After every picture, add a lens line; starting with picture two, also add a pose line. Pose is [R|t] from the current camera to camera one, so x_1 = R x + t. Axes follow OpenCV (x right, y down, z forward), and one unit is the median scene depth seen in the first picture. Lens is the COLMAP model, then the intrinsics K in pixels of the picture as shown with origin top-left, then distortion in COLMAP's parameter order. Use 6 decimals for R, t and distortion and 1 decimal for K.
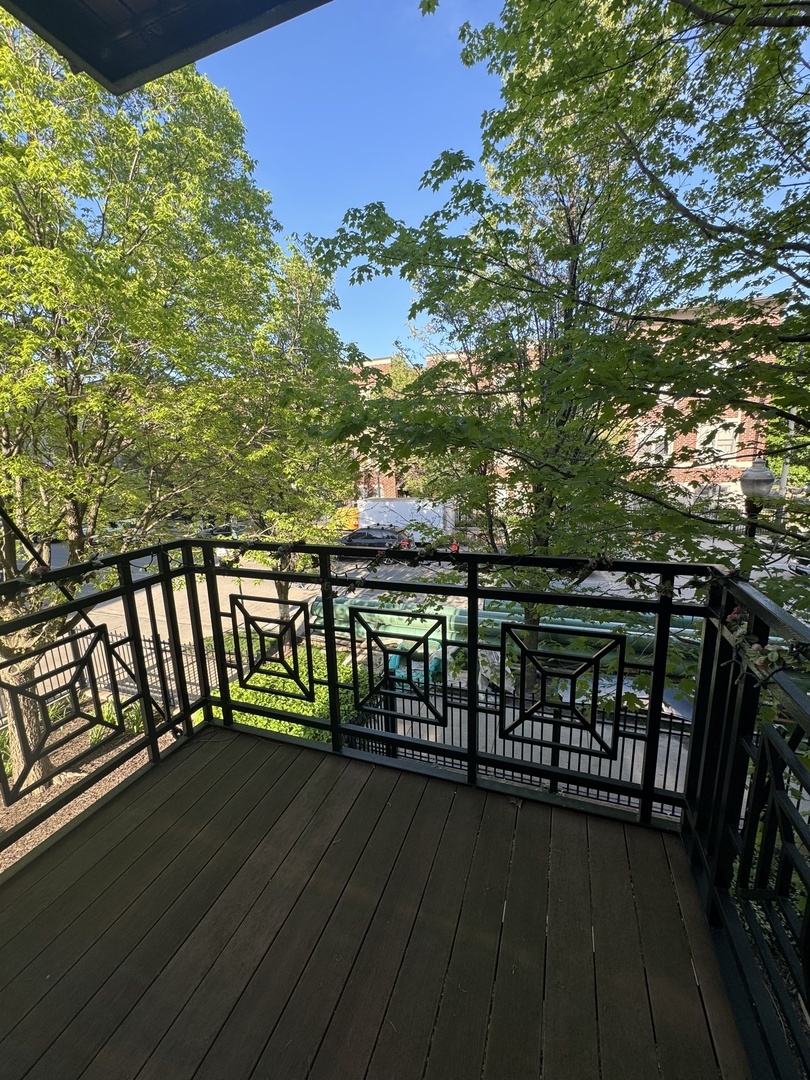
lens RADIAL K [[430.8, 0, 405.0], [0, 430.8, 540.0], [0, 0, 1]] dist [-0.002059, 0.000329]
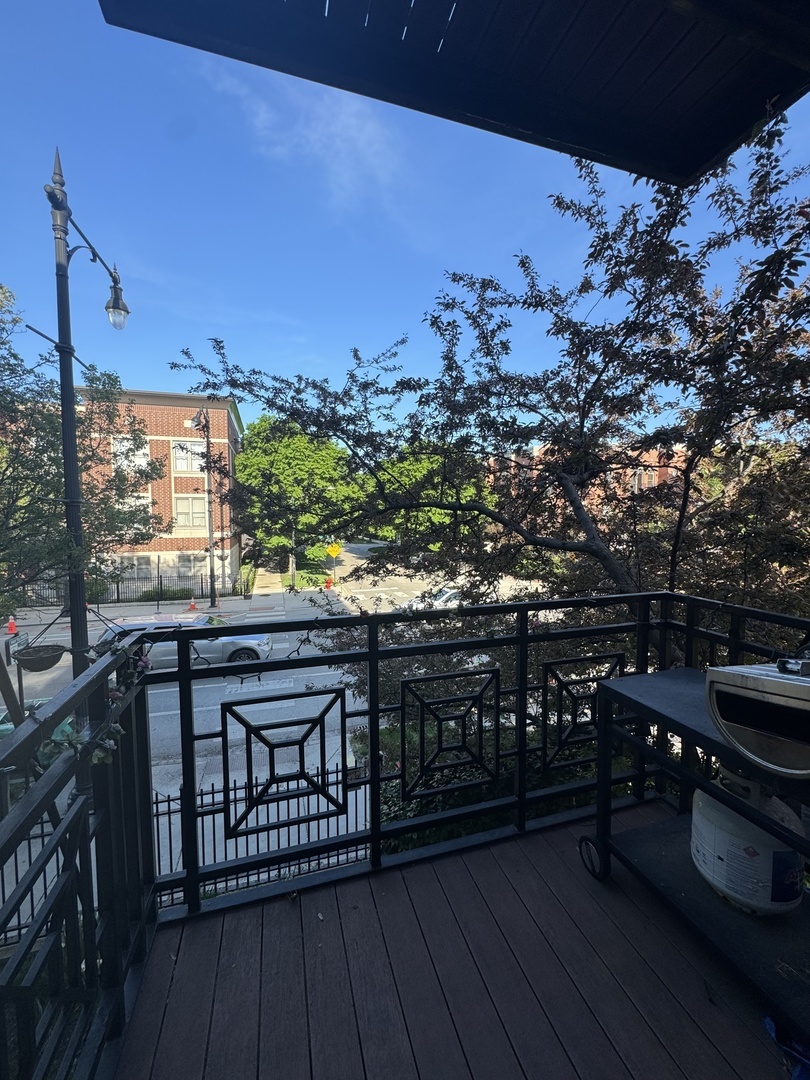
lens RADIAL K [[430.8, 0, 405.0], [0, 430.8, 540.0], [0, 0, 1]] dist [-0.002059, 0.000329]
pose [[0.801066, -0.012307, 0.598450, -0.549967], [0.103061, 0.987694, -0.117642, -0.021622], [-0.589637, 0.155915, 0.792476, 0.202662]]
